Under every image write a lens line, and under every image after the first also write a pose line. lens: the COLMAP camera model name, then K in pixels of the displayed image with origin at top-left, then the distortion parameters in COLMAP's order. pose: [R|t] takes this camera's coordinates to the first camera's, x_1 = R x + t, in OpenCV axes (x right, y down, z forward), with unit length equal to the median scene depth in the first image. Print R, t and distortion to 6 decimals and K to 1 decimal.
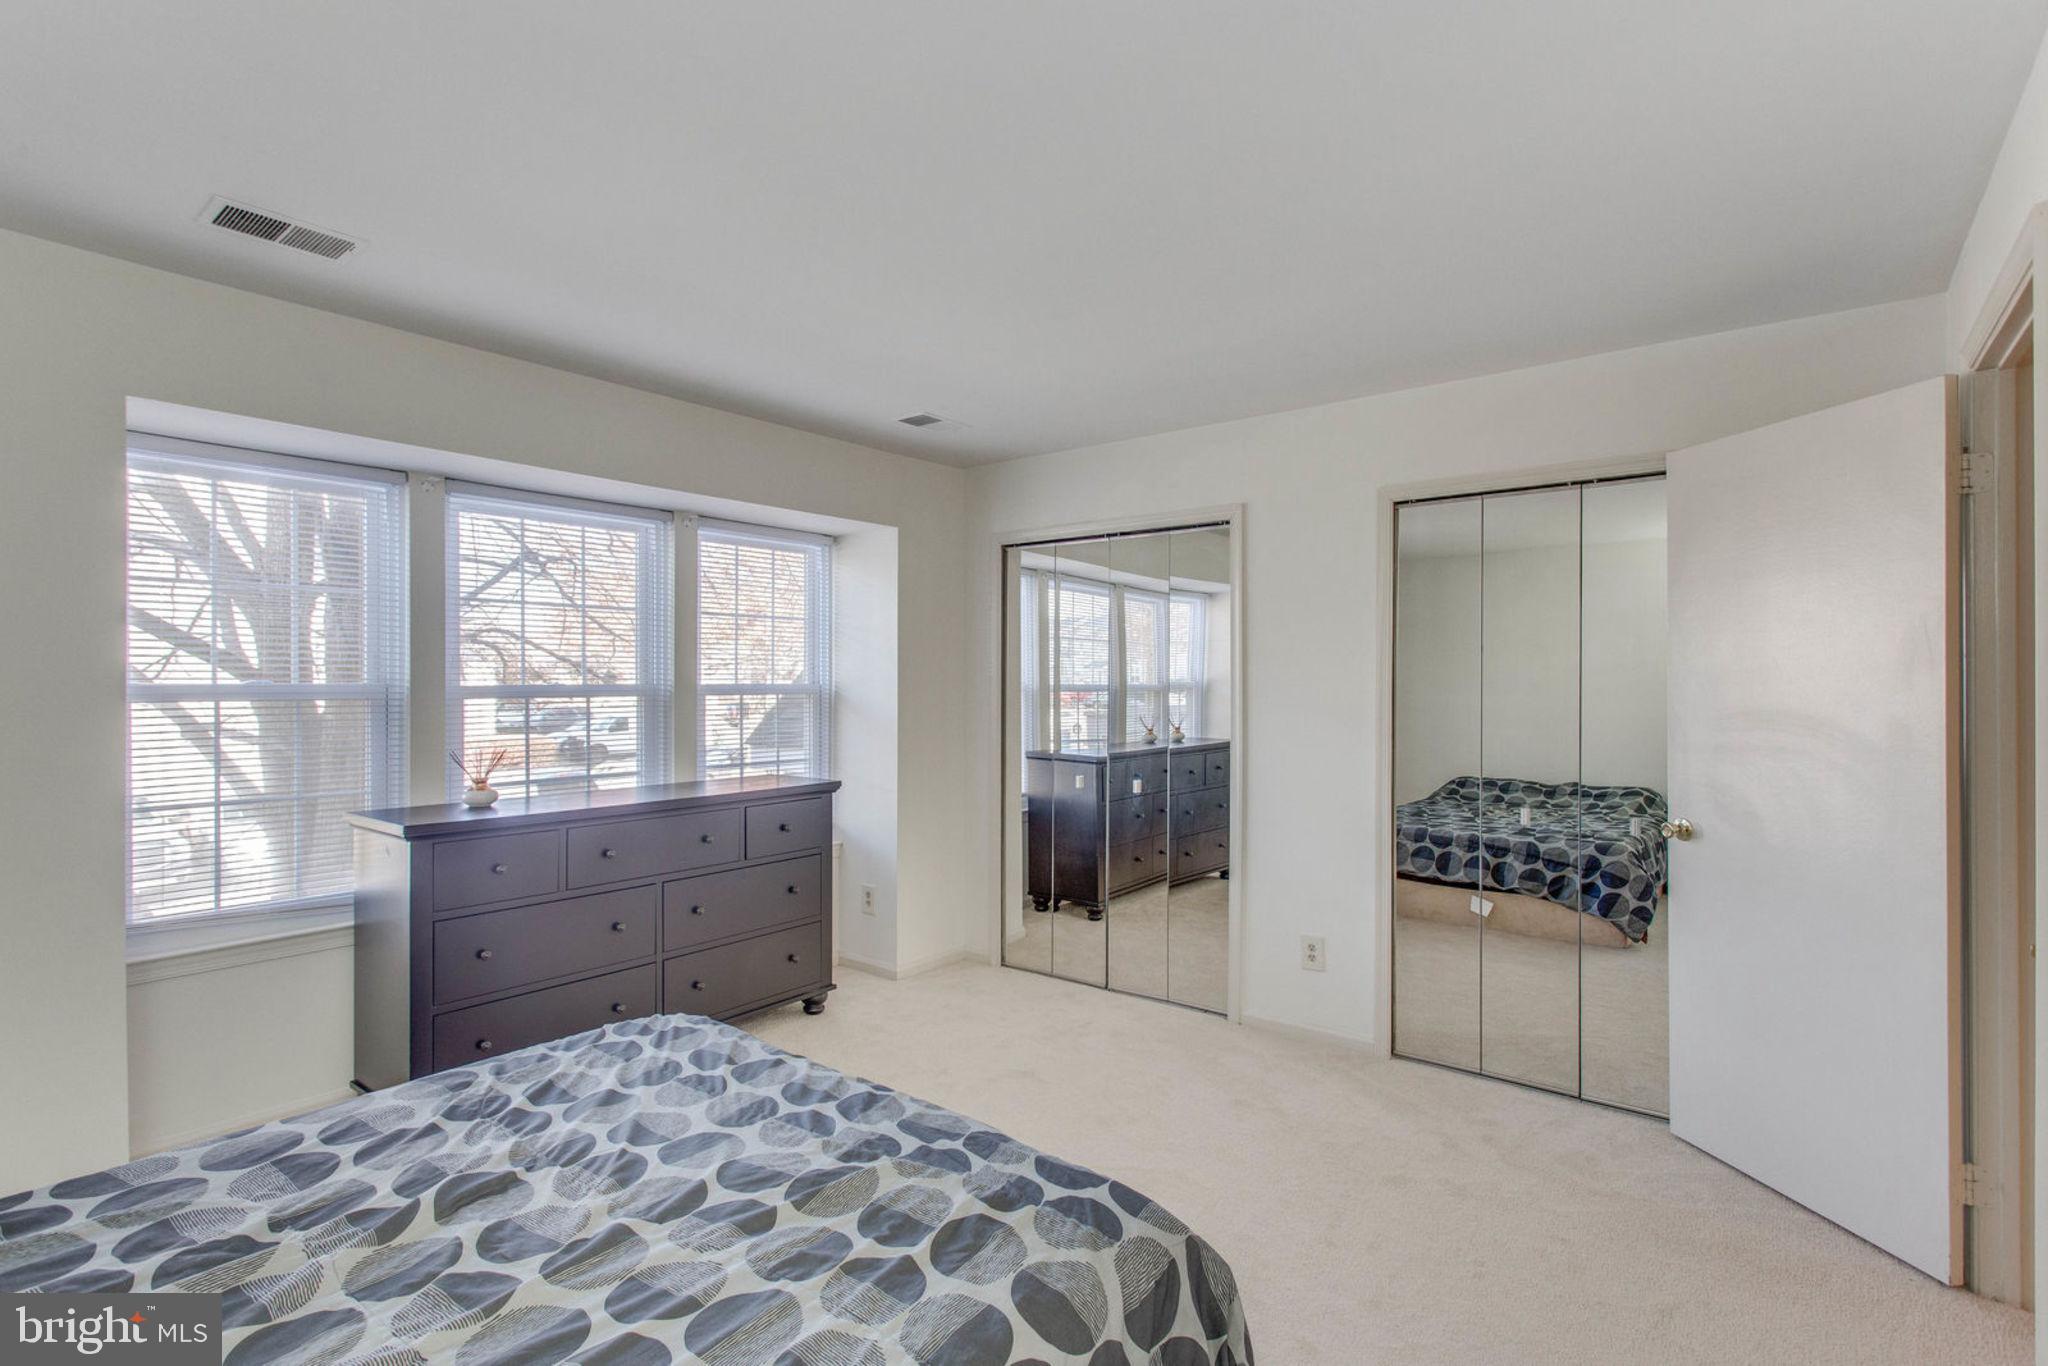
lens RADIAL K [[1008.8, 0, 1025.5], [0, 1008.8, 667.6], [0, 0, 1]] dist [0.001837, 0.000096]
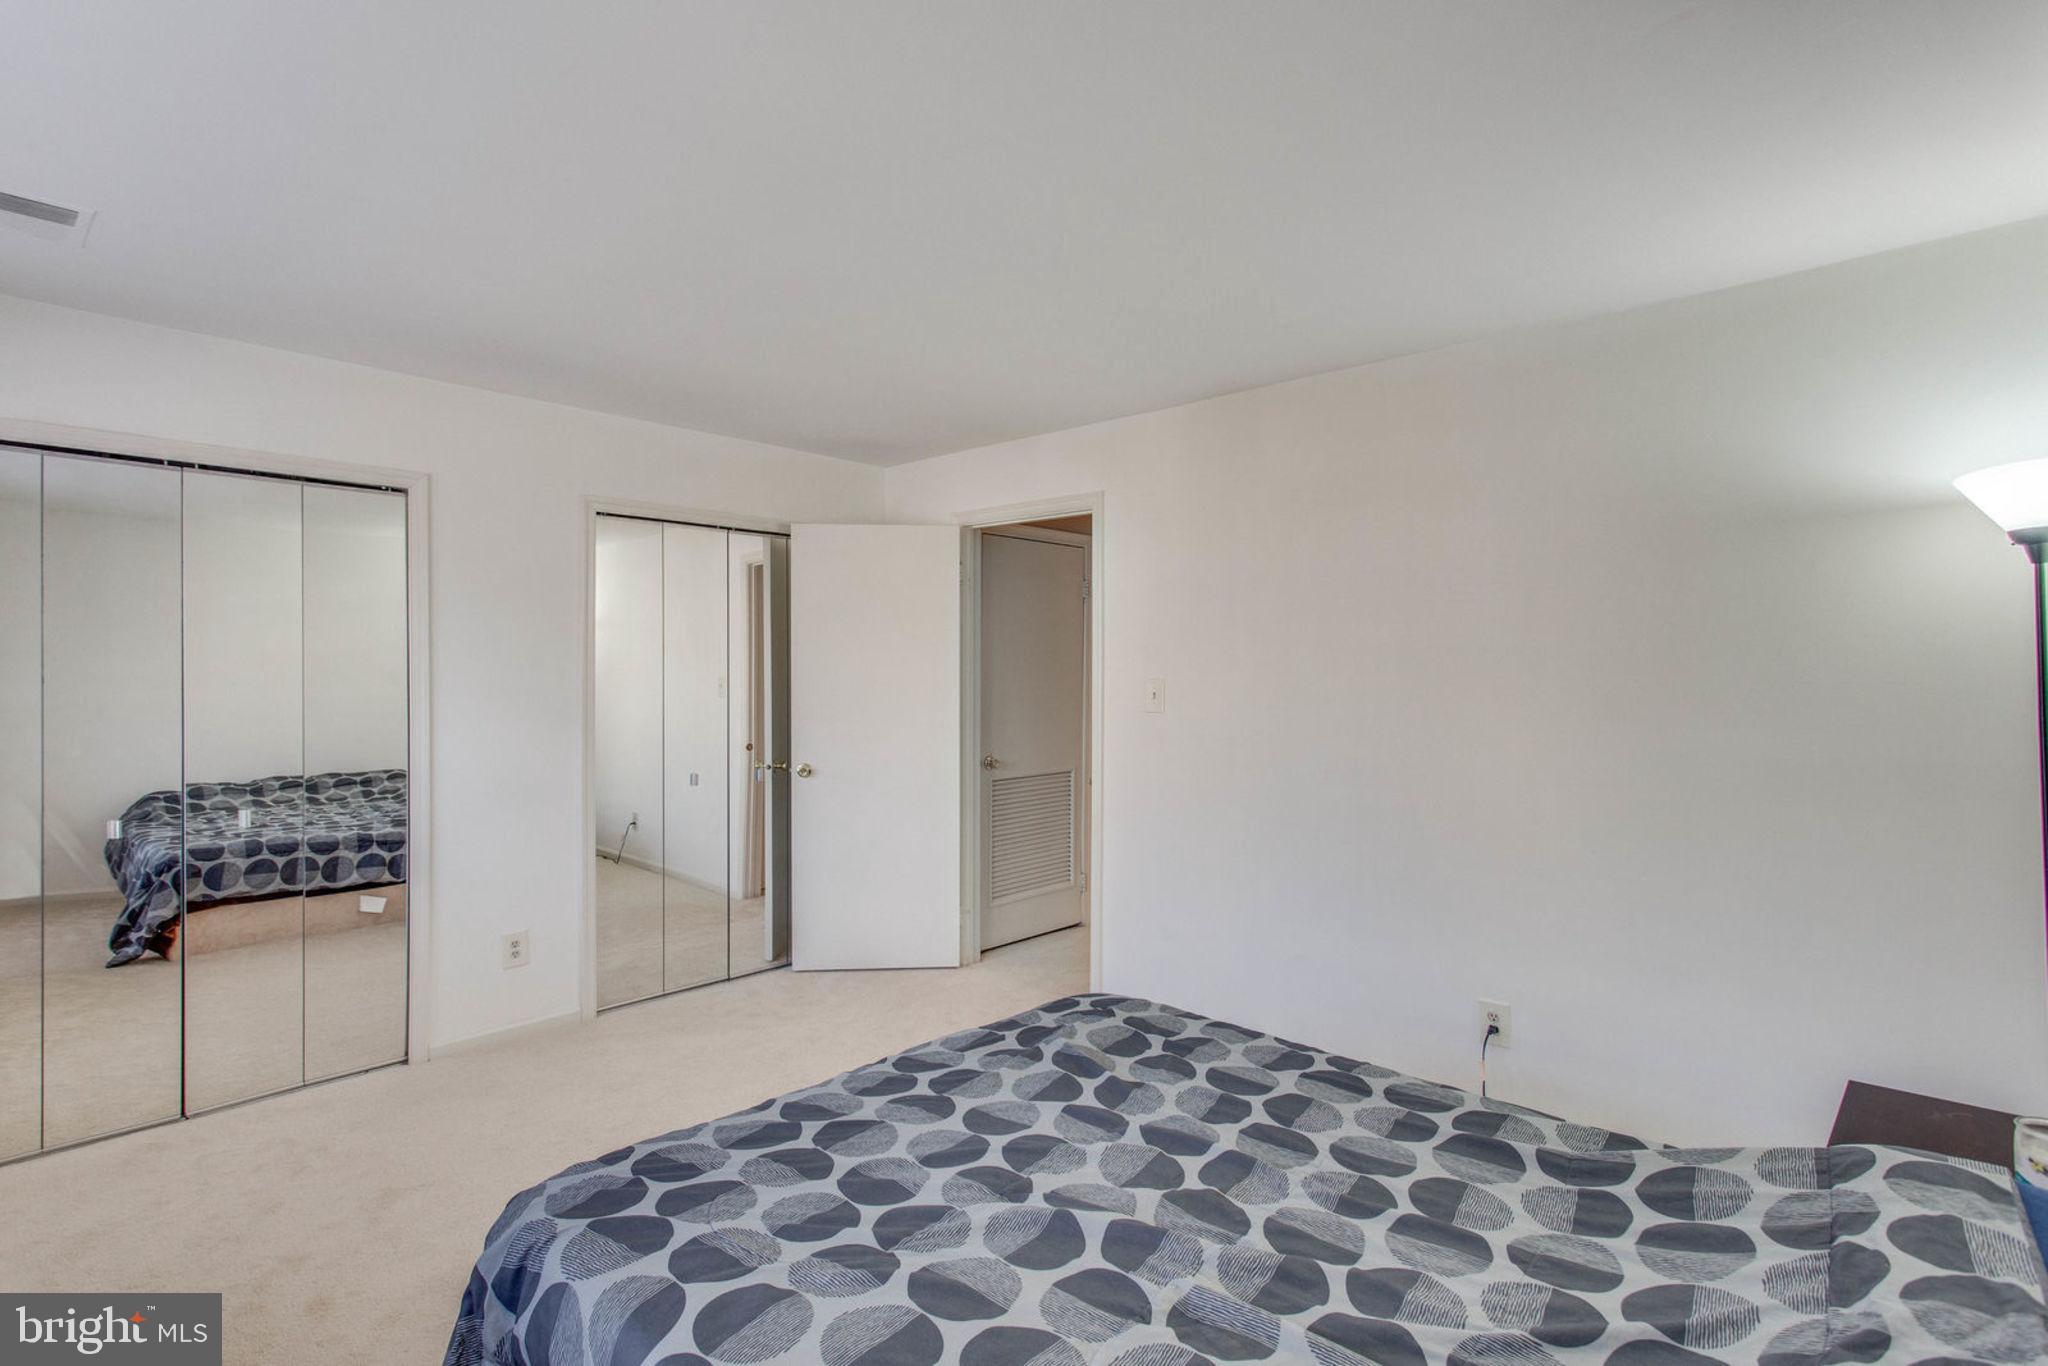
lens RADIAL K [[994.2, 0, 1019.4], [0, 994.2, 686.9], [0, 0, 1]] dist [0.005309, 0.000102]
pose [[0.069868, -0.012823, 0.997474, -0.665447], [-0.019556, 0.999708, 0.014222, -0.002173], [-0.997365, -0.020500, 0.069596, 0.436581]]
